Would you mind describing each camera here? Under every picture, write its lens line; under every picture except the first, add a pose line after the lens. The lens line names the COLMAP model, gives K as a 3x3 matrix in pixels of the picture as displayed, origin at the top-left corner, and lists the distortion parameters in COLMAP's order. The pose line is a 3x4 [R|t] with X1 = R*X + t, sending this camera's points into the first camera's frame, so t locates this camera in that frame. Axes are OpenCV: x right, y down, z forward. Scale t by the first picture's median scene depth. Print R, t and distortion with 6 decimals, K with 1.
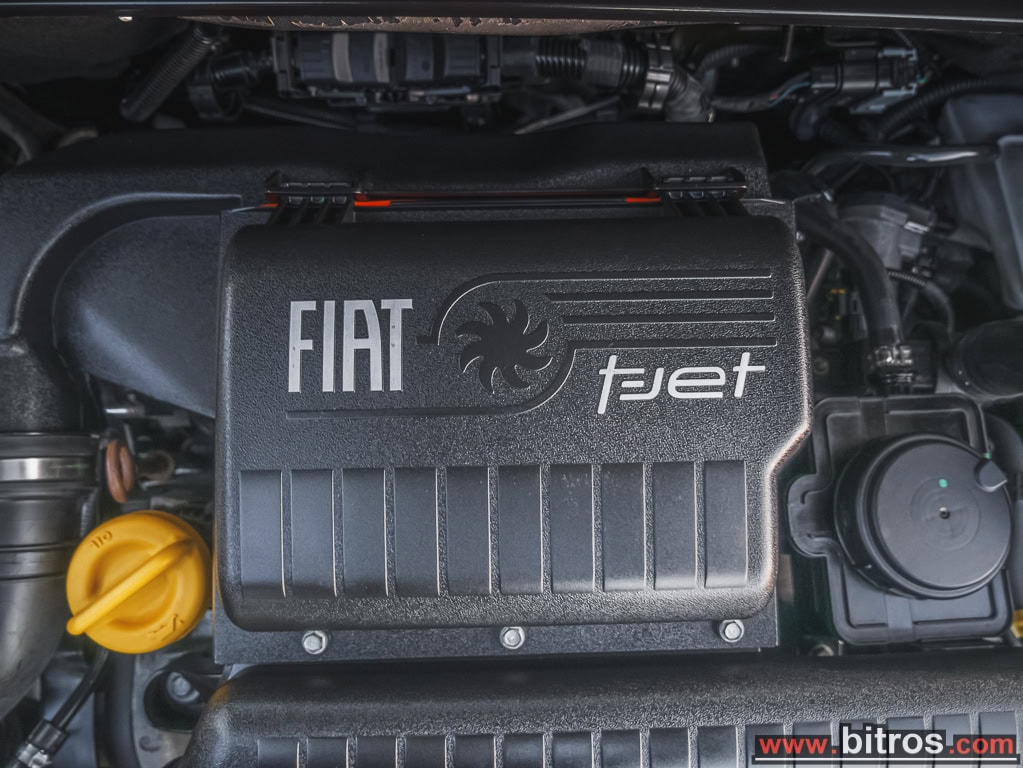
lens RADIAL K [[788.0, 0, 511.5], [0, 788.0, 384.0], [0, 0, 1]] dist [-0.038604, 0.000972]
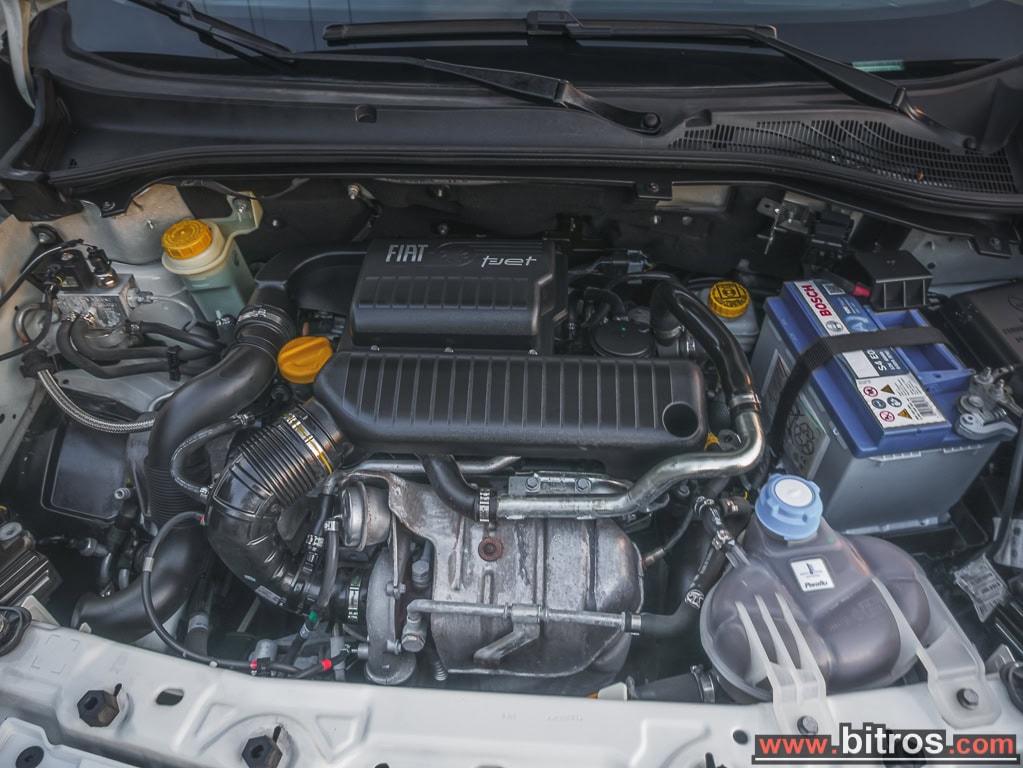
lens RADIAL K [[788.0, 0, 511.5], [0, 788.0, 384.0], [0, 0, 1]] dist [-0.038604, 0.000972]
pose [[0.996809, 0.020894, -0.077044, 0.478541], [-0.063807, 0.788513, -0.611699, 2.307622], [0.047969, 0.614663, 0.787330, -1.177813]]
